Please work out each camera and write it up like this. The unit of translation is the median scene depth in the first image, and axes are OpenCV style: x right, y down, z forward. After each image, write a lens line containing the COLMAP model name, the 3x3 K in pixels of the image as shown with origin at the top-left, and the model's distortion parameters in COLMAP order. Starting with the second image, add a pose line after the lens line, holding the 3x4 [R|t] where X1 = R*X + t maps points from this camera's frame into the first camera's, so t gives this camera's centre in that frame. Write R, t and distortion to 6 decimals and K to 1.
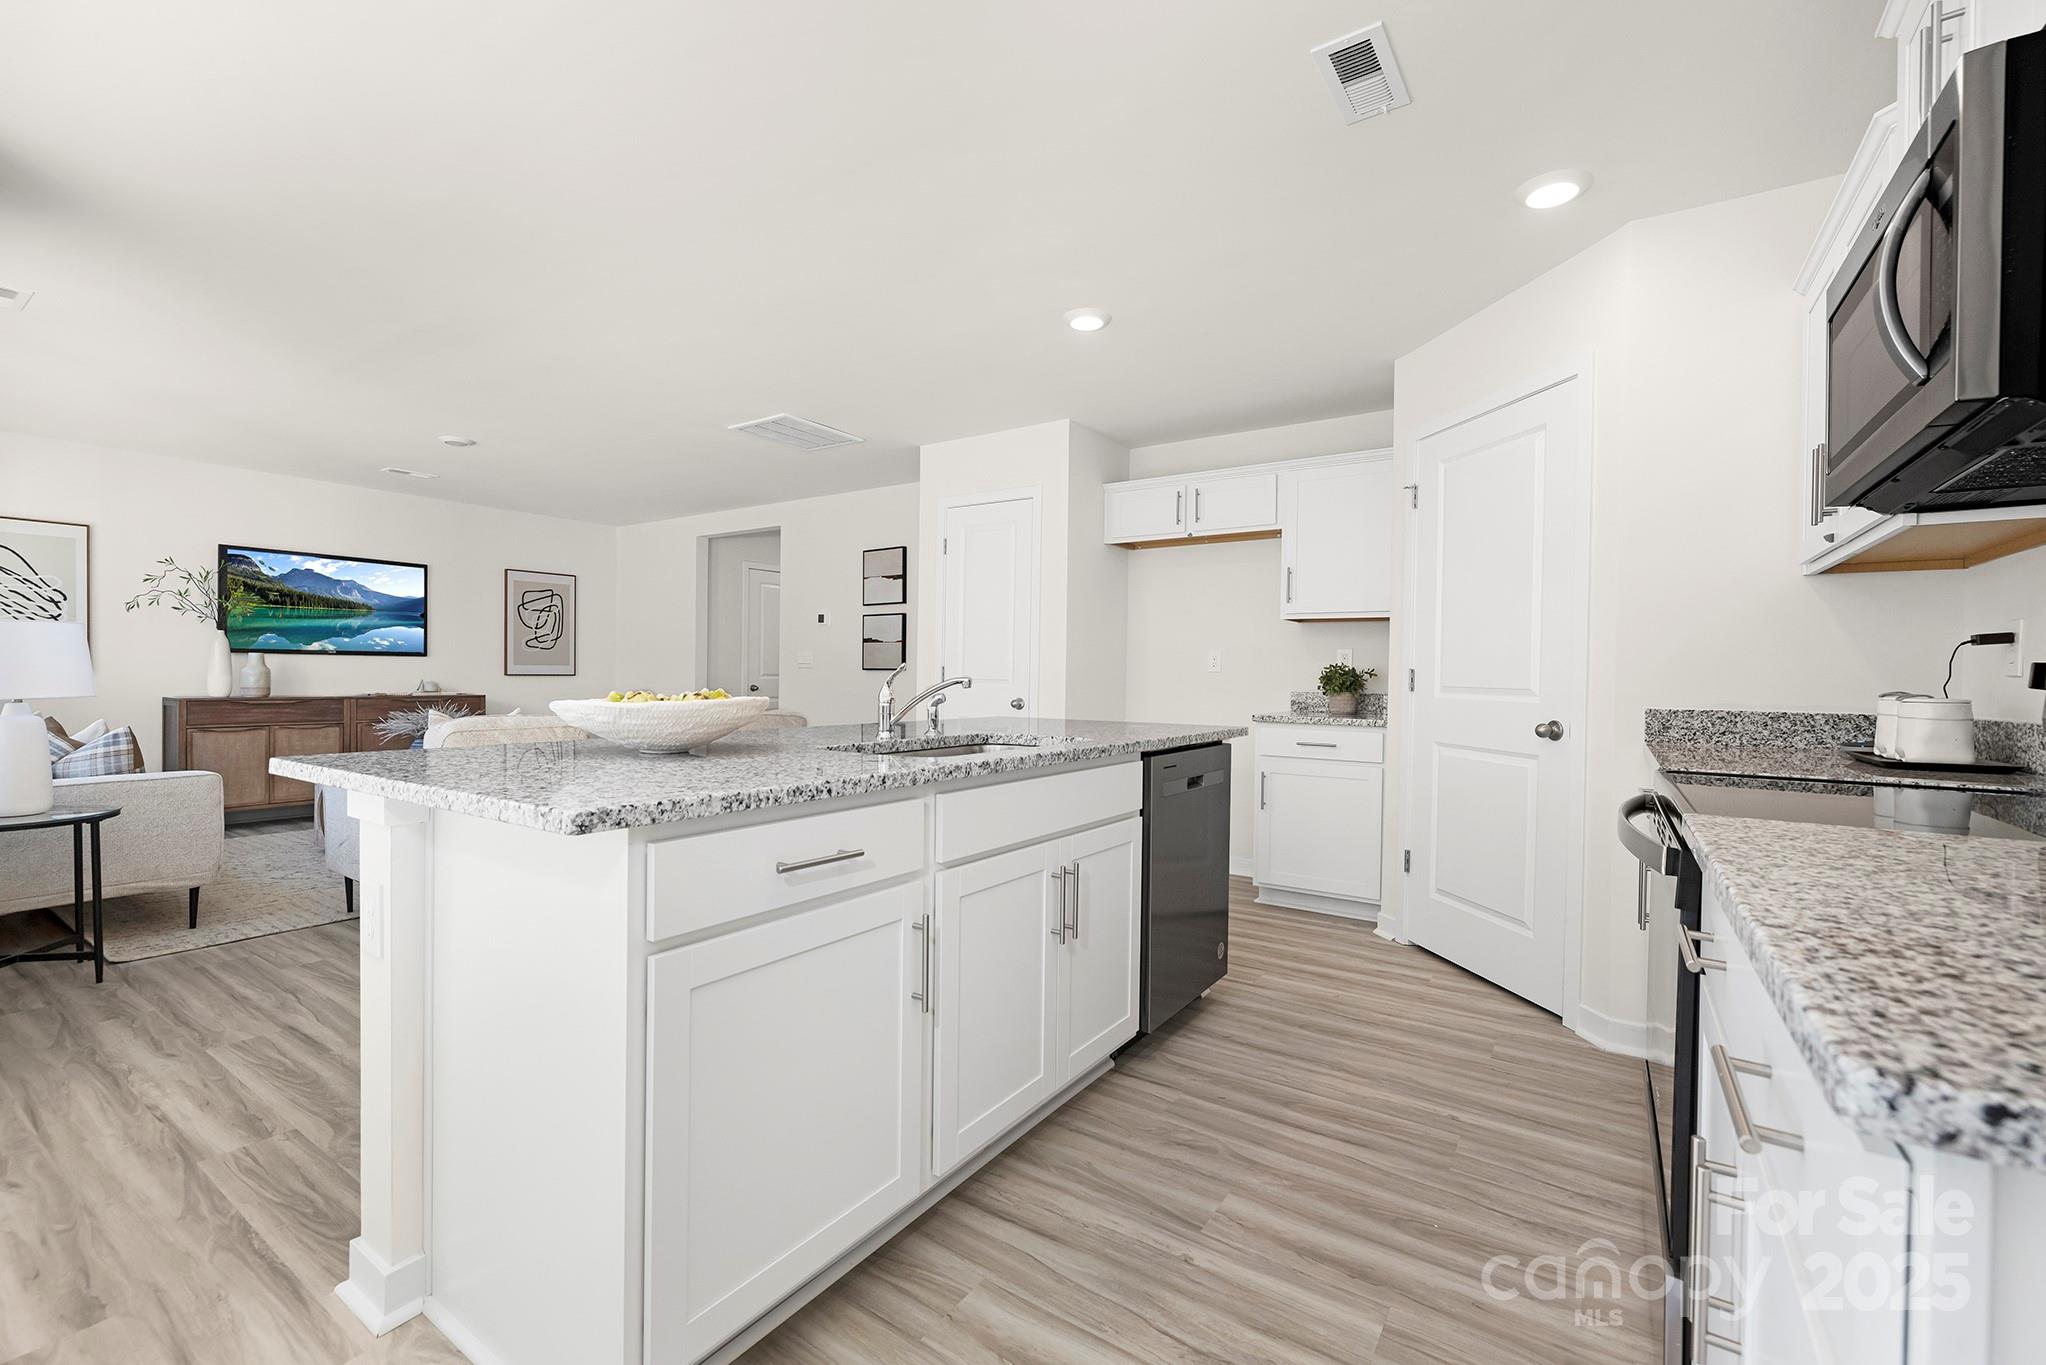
lens RADIAL K [[899.2, 0, 1019.0], [0, 899.2, 686.5], [0, 0, 1]] dist [0.002741, 0.000606]
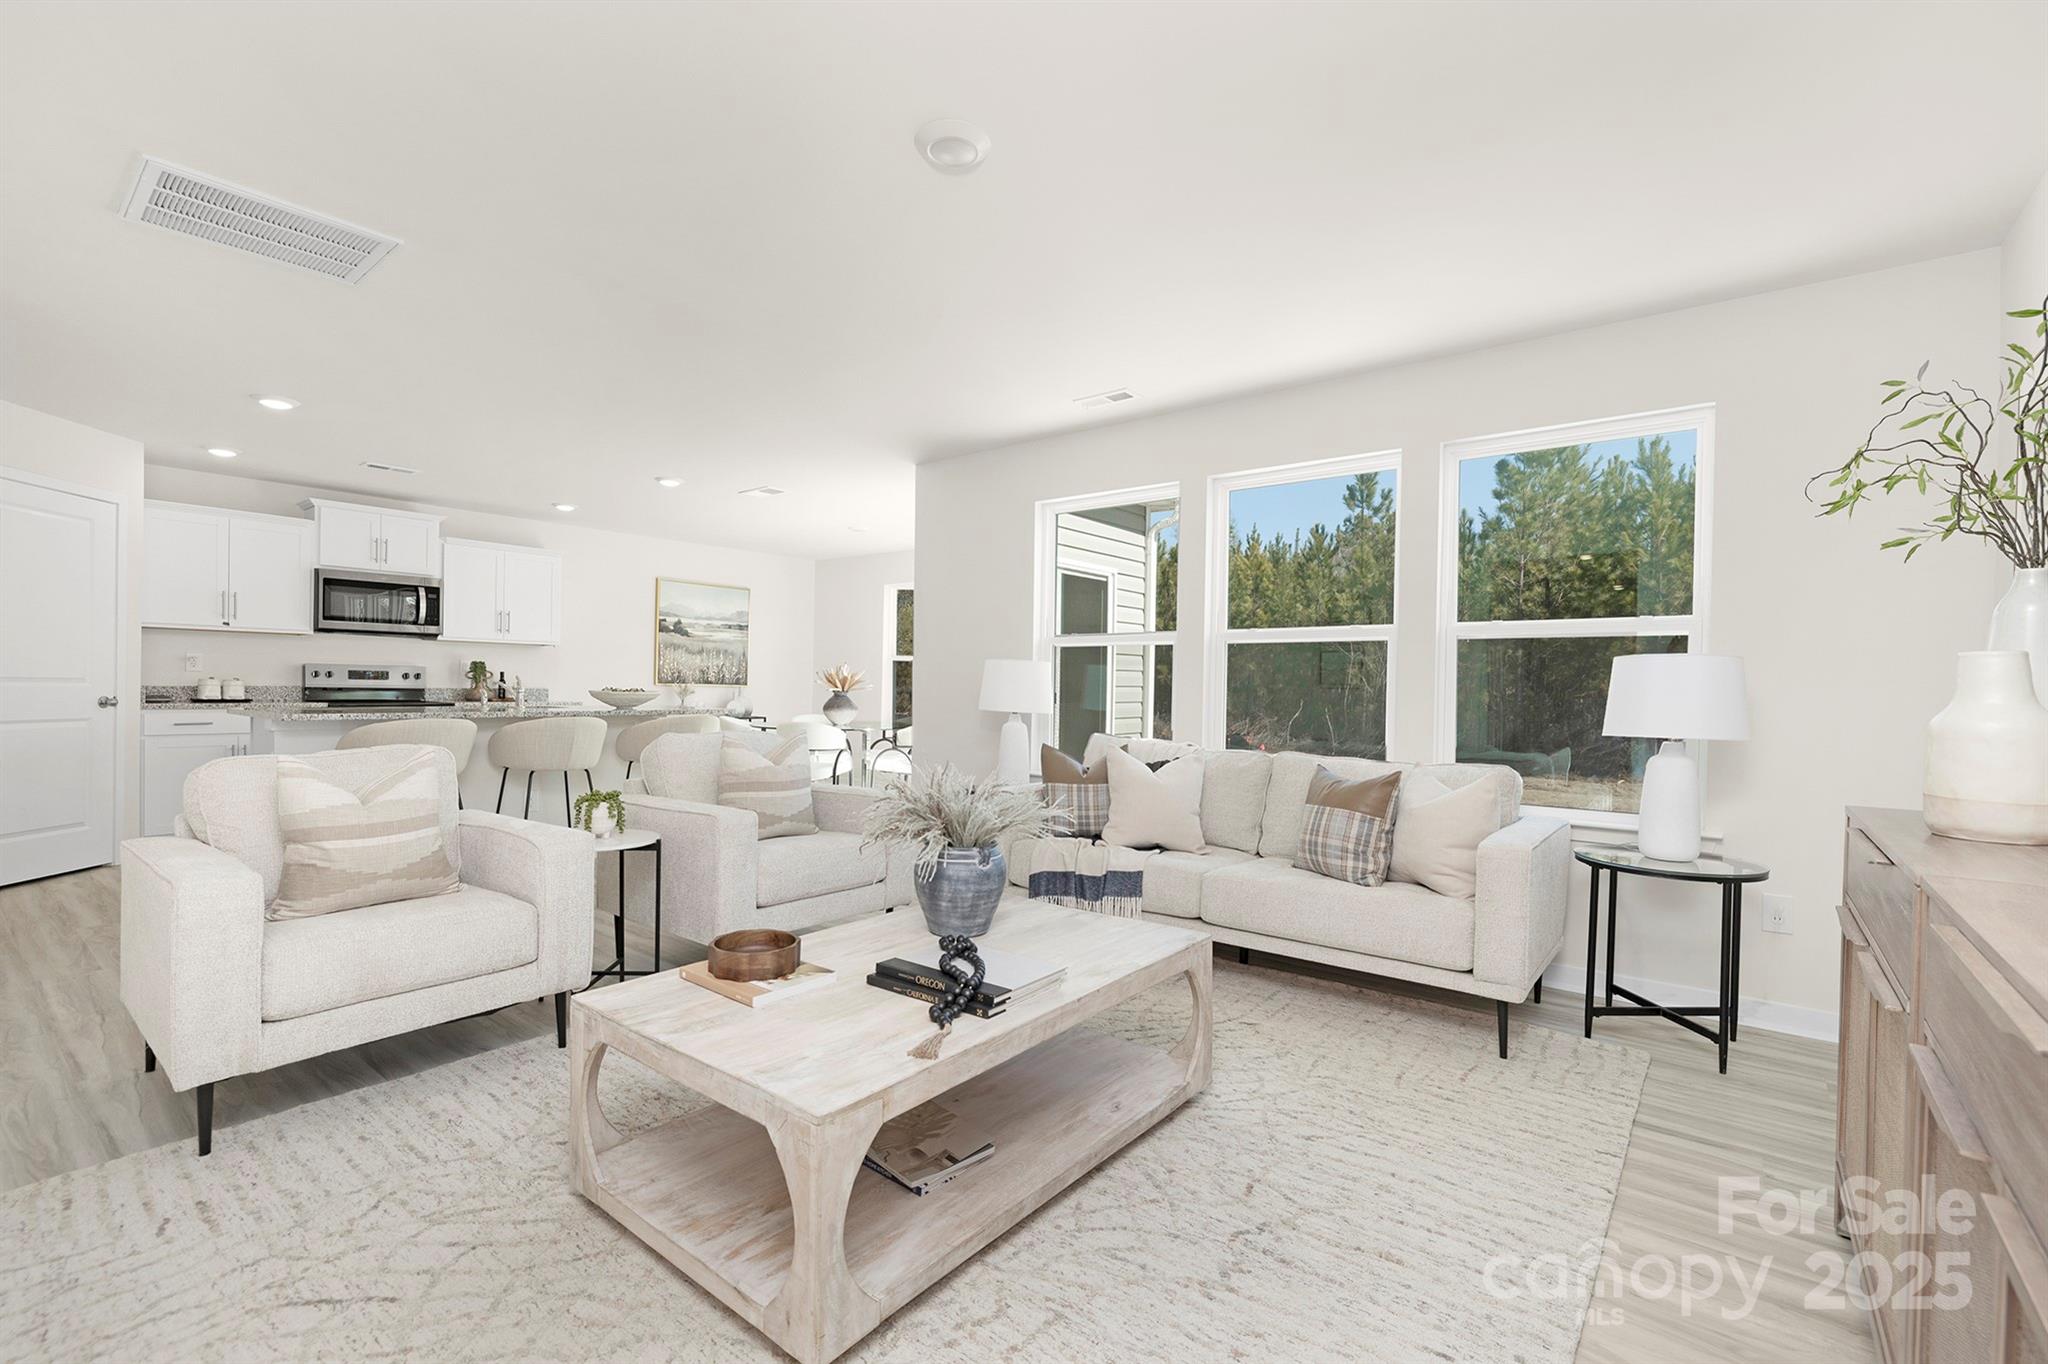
lens RADIAL K [[900.1, 0, 1020.1], [0, 900.1, 695.0], [0, 0, 1]] dist [0.002741, 0.000606]
pose [[-0.997160, -0.028140, 0.069862, -0.986349], [-0.026499, 0.999353, 0.024308, -0.040849], [-0.070501, 0.022388, -0.997260, 2.004096]]
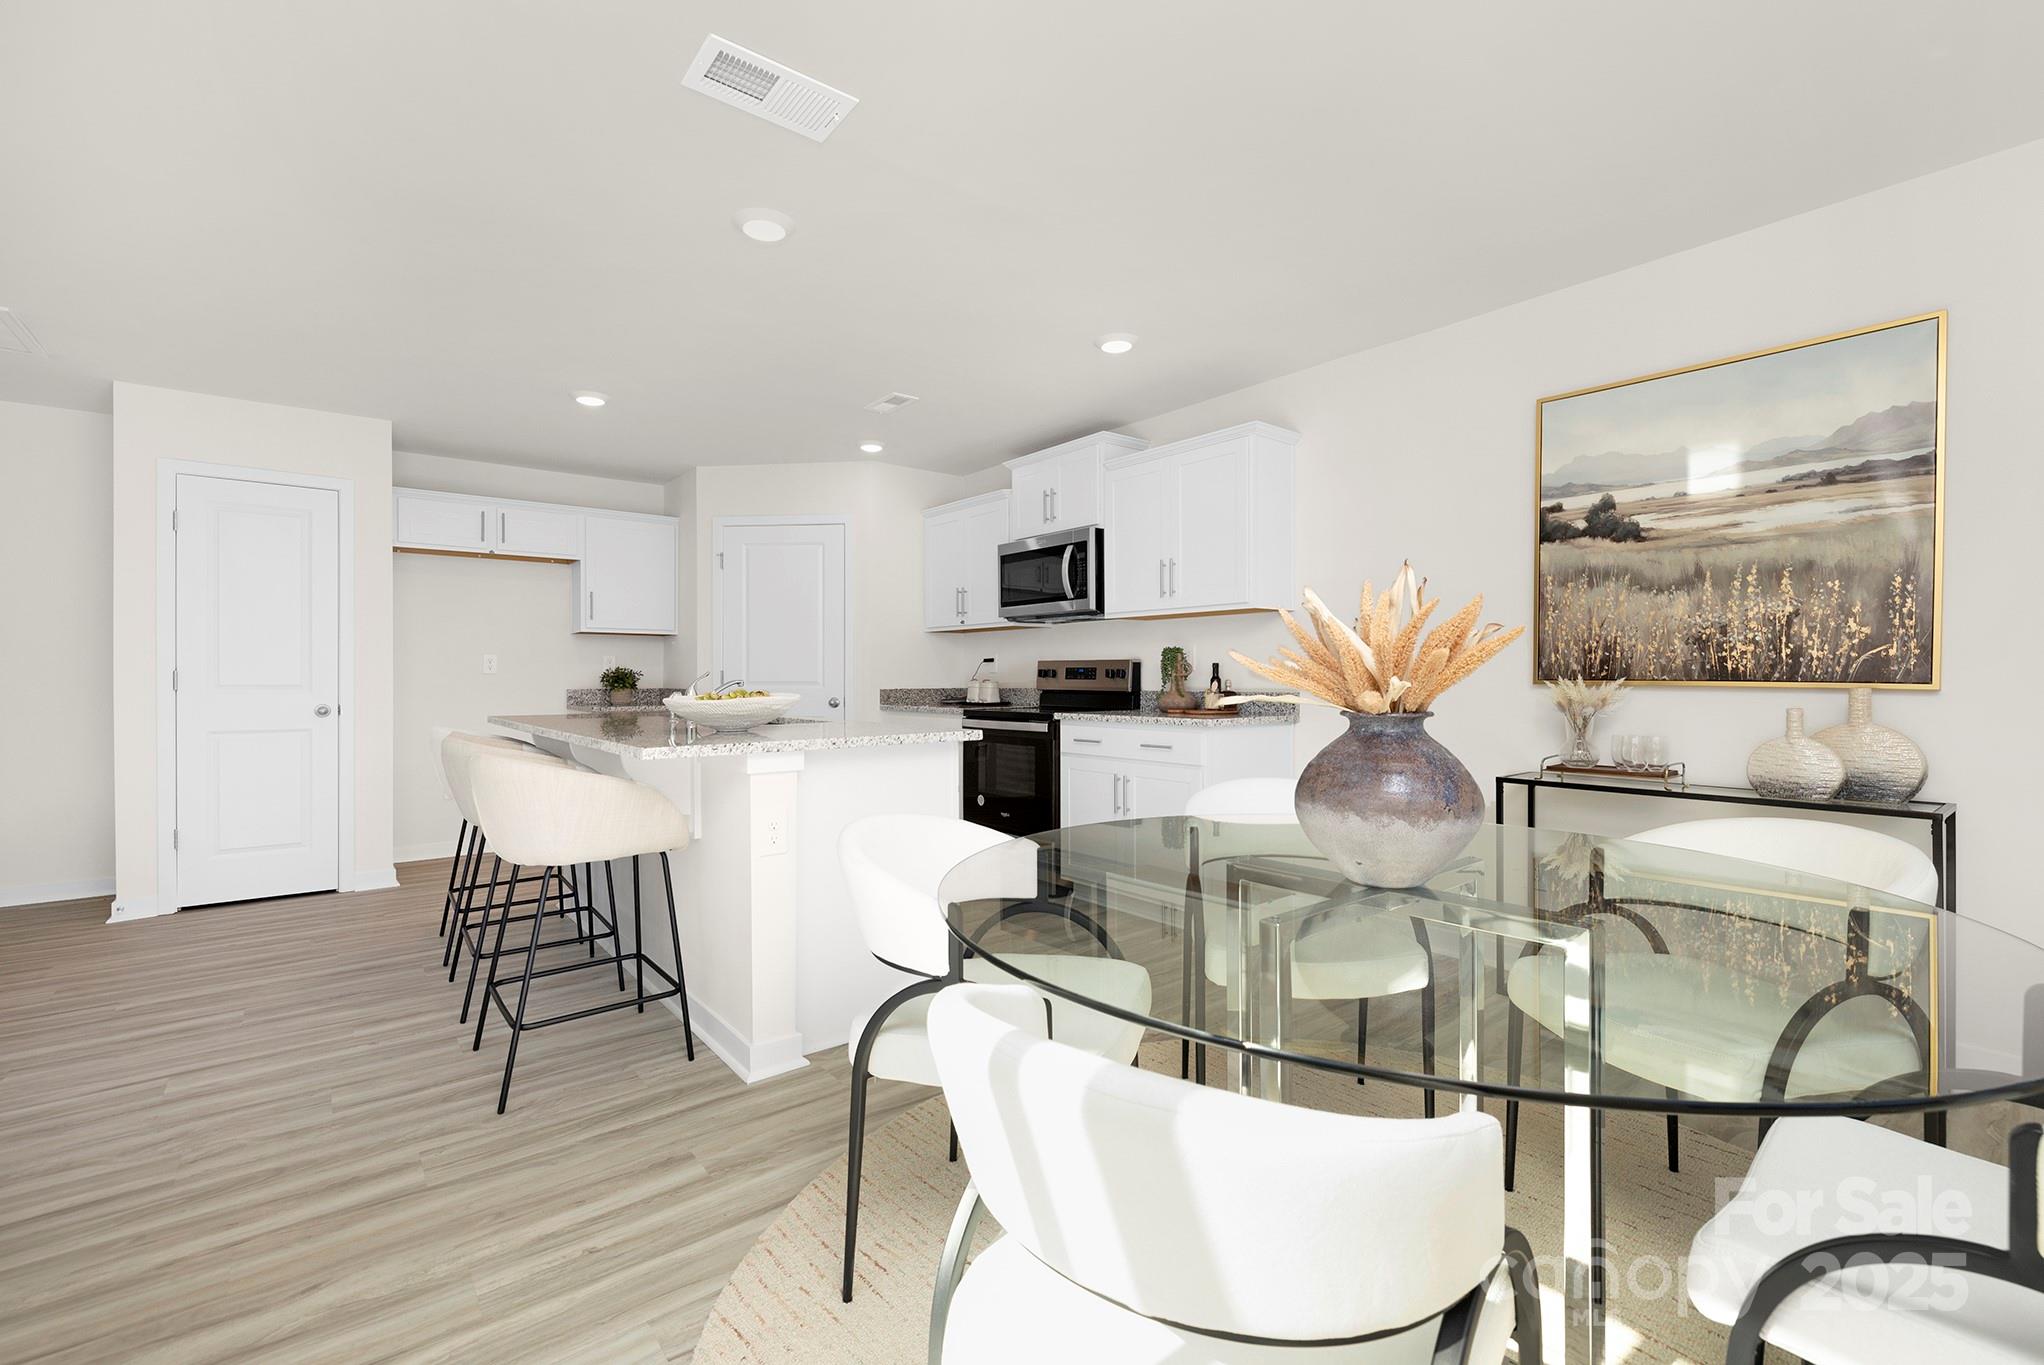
lens RADIAL K [[862.4, 0, 1024.1], [0, 862.4, 679.6], [0, 0, 1]] dist [0.005721, 0.000684]
pose [[0.279622, -0.013948, 0.960009, -0.843728], [0.017027, 0.999809, 0.009567, -0.007555], [-0.959959, 0.013671, 0.279806, 0.060343]]
